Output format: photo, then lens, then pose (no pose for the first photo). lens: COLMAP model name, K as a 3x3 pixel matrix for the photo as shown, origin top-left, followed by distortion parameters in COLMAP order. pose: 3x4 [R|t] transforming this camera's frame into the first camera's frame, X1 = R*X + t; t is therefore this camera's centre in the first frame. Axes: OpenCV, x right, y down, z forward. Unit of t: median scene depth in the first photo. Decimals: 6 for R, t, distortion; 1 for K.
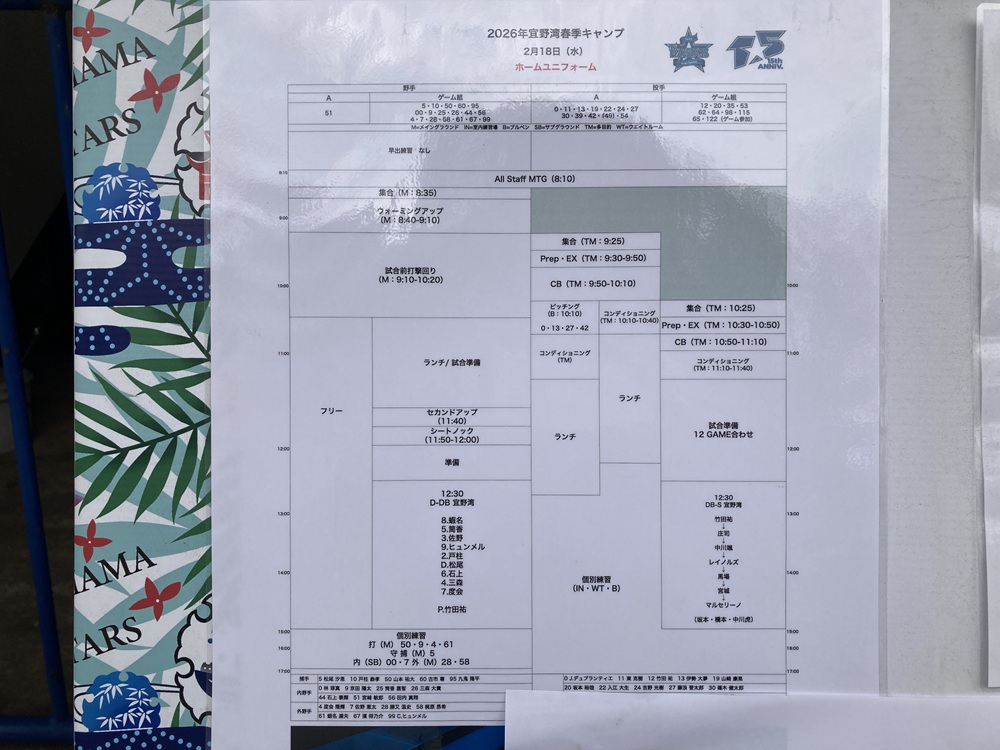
lens RADIAL K [[818.4, 0, 495.9], [0, 818.4, 377.2], [0, 0, 1]] dist [-0.011936, -0.005583]
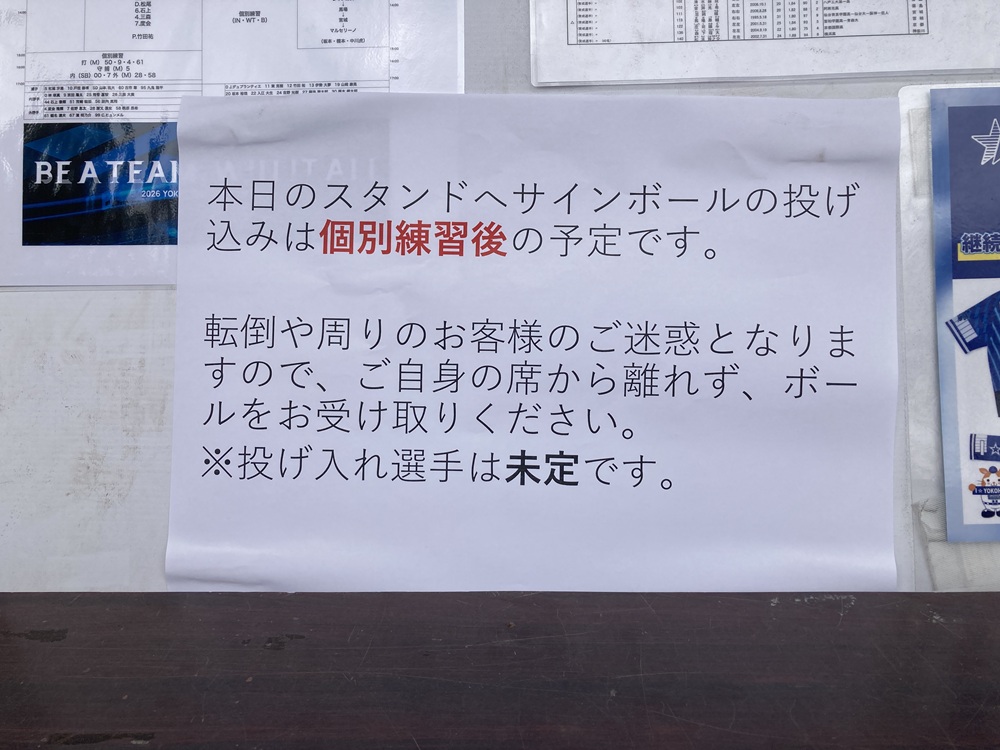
lens RADIAL K [[818.4, 0, 504.0], [0, 818.4, 372.7], [0, 0, 1]] dist [-0.011936, -0.005583]
pose [[0.999898, -0.003200, -0.013937, 0.559597], [0.003098, 0.999968, -0.007310, 0.851265], [0.013960, 0.007267, 0.999876, -0.330754]]
